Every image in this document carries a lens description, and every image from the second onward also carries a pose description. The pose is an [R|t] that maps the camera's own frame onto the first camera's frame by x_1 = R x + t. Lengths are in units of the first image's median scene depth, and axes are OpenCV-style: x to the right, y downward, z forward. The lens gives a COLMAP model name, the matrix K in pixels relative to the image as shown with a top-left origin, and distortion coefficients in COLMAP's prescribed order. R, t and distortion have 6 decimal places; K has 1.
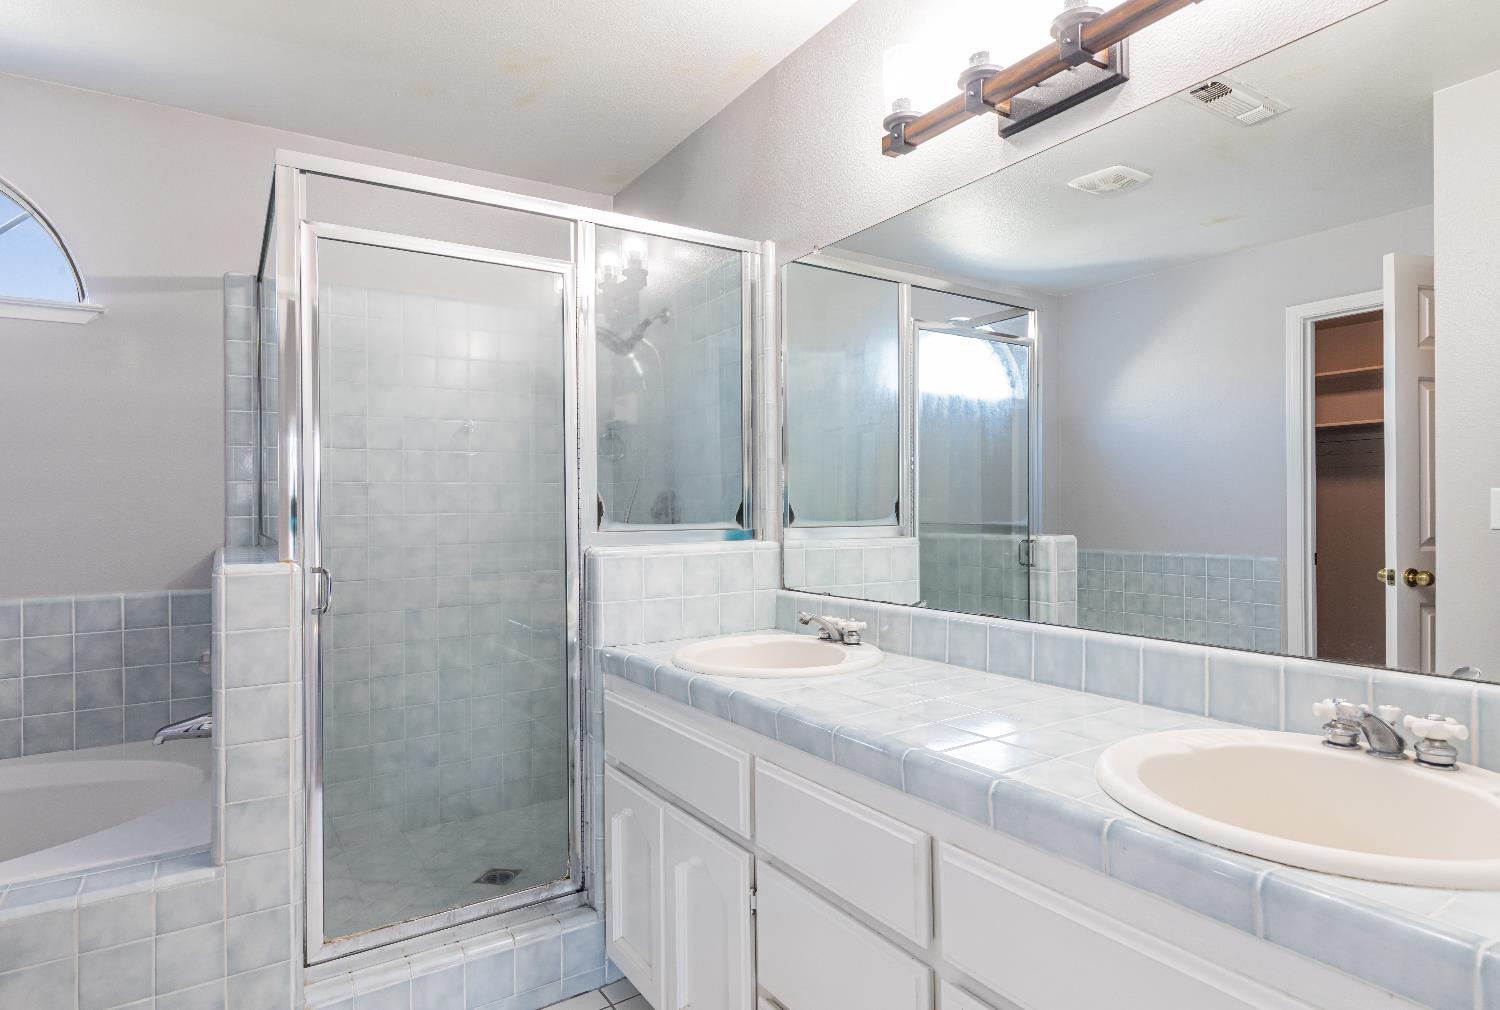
lens RADIAL K [[815.7, 0, 758.2], [0, 815.7, 506.6], [0, 0, 1]] dist [-0.000649, 0.000810]
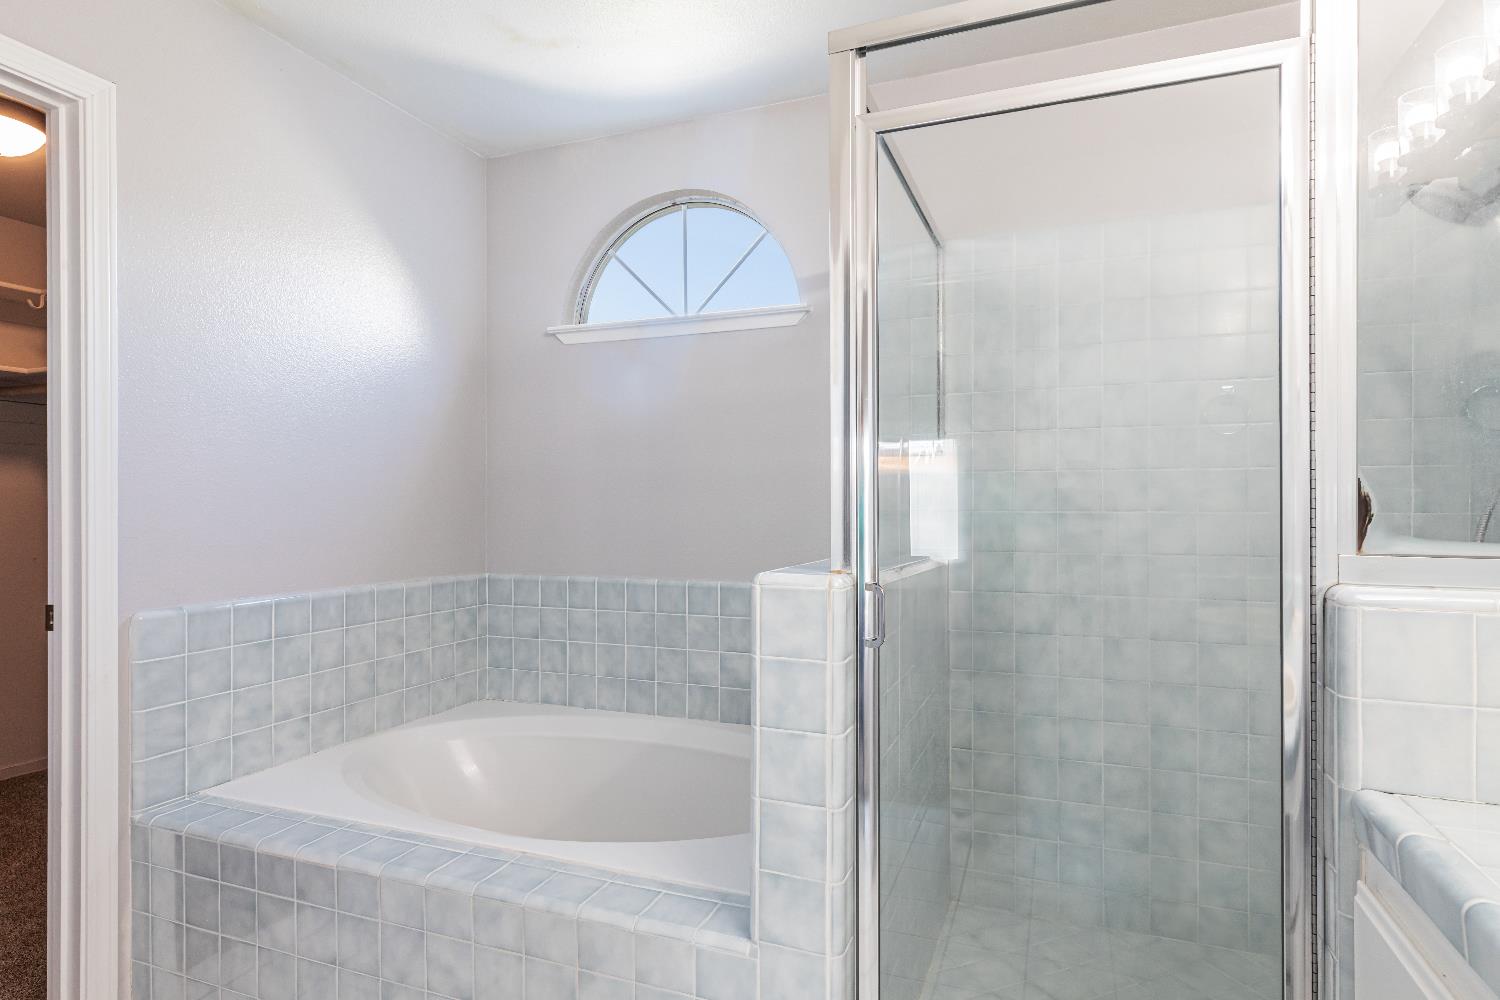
lens RADIAL K [[815.7, 0, 750.0], [0, 815.7, 504.0], [0, 0, 1]] dist [-0.000649, 0.000810]
pose [[0.578816, 0.009076, -0.815408, -0.005471], [-0.006736, 0.999957, 0.006349, -0.000950], [0.815431, 0.001817, 0.578852, 0.475701]]
